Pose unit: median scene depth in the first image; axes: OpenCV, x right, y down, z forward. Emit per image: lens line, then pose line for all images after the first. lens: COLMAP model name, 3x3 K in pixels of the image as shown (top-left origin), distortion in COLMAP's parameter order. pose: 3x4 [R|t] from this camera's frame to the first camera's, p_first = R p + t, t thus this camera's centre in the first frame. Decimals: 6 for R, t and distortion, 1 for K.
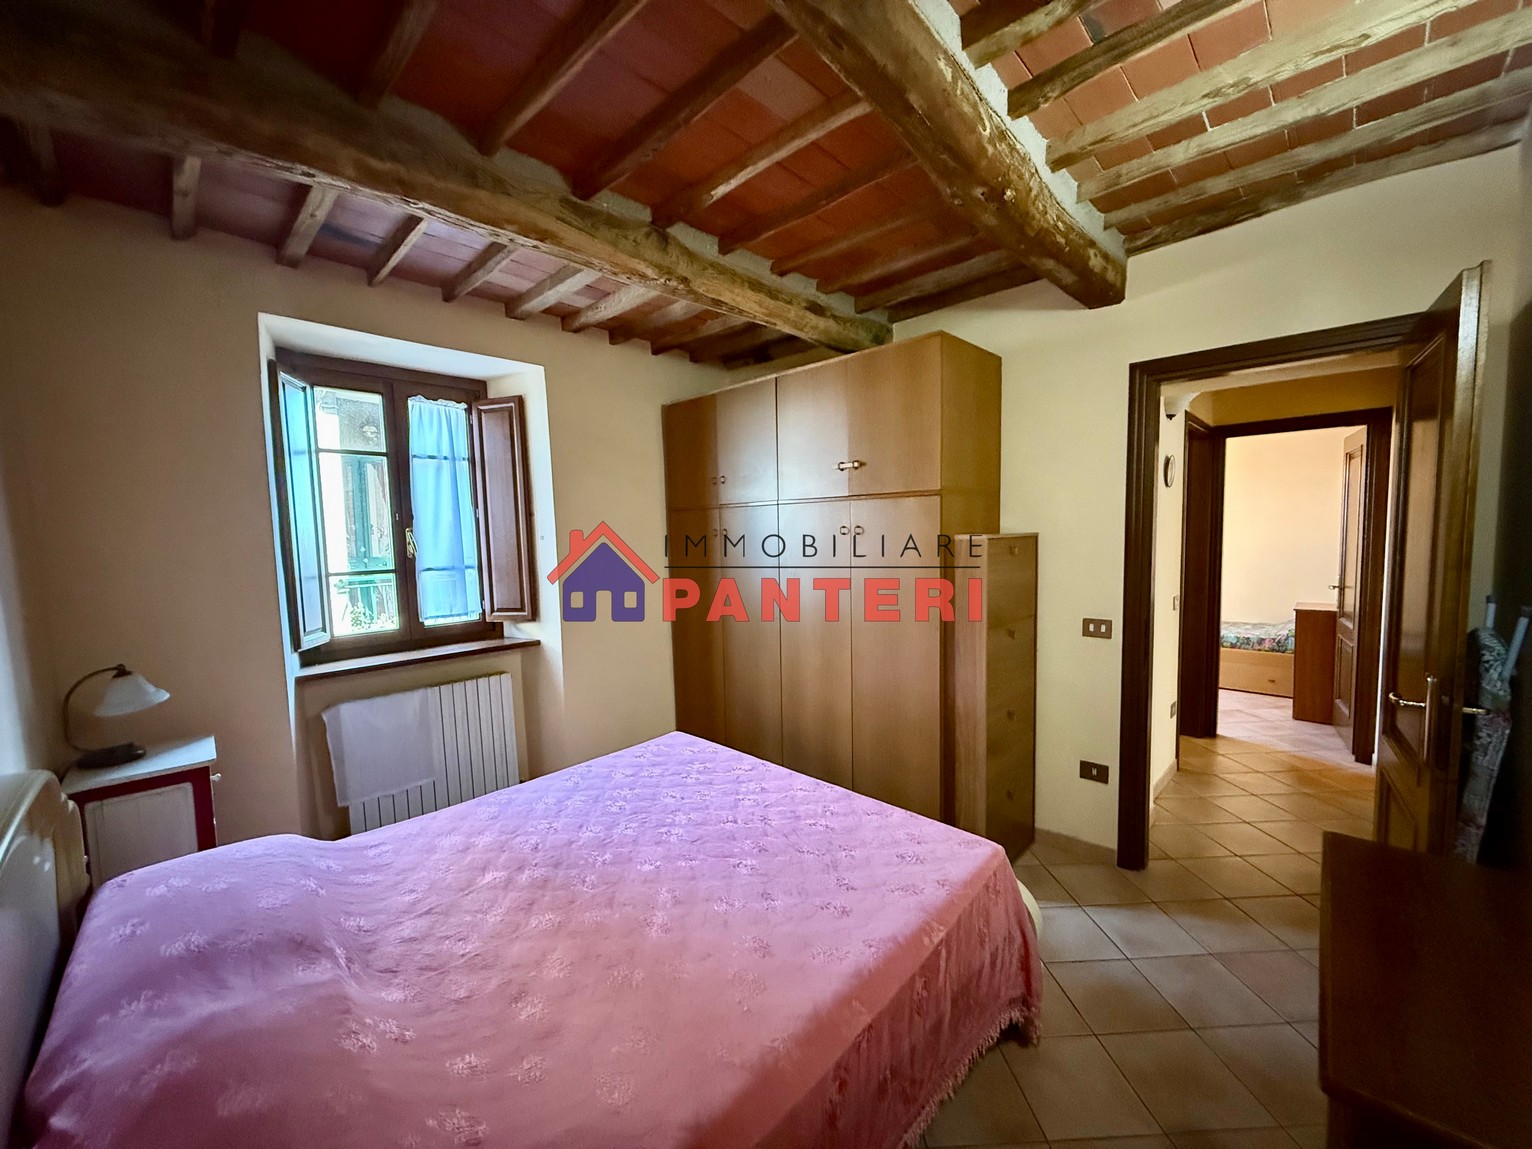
lens RADIAL K [[609.1, 0, 767.5], [0, 609.1, 576.5], [0, 0, 1]] dist [-0.001113, 0.000367]
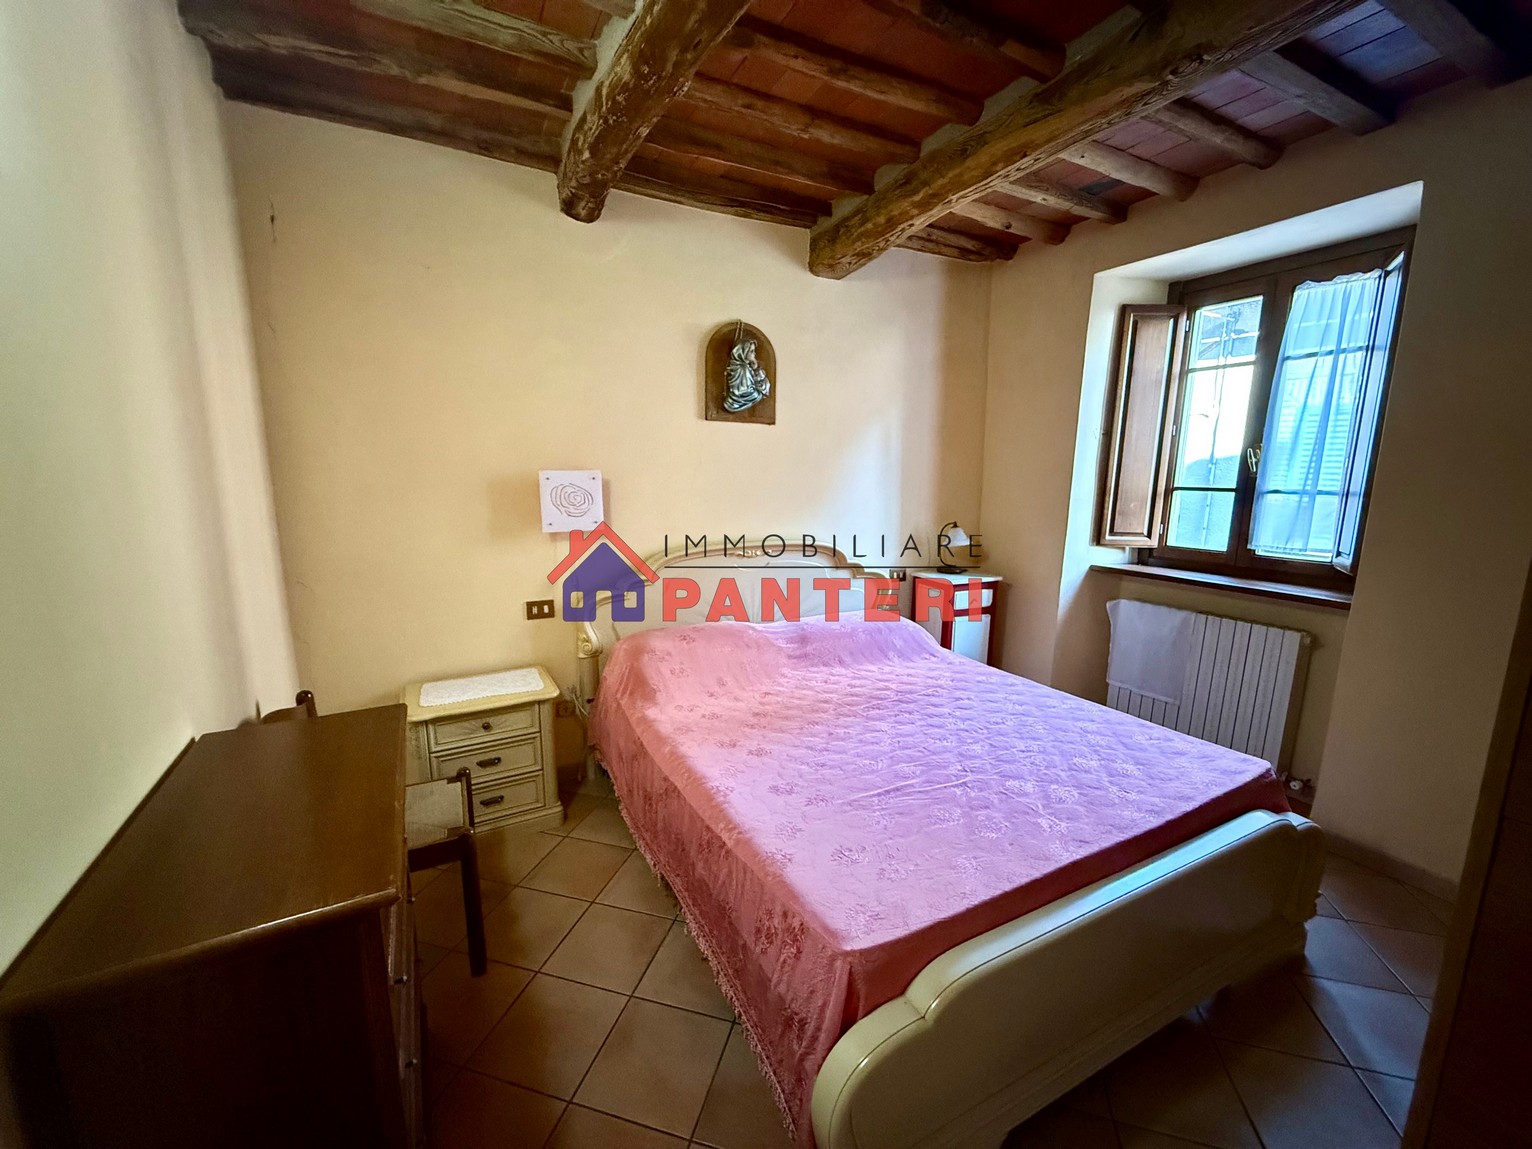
lens RADIAL K [[609.1, 0, 759.4], [0, 609.1, 579.0], [0, 0, 1]] dist [-0.001113, 0.000367]
pose [[-0.317245, 0.192743, -0.928550, 0.558402], [-0.069461, 0.971776, 0.225447, -0.038701], [0.945796, 0.136020, -0.294903, 0.634965]]
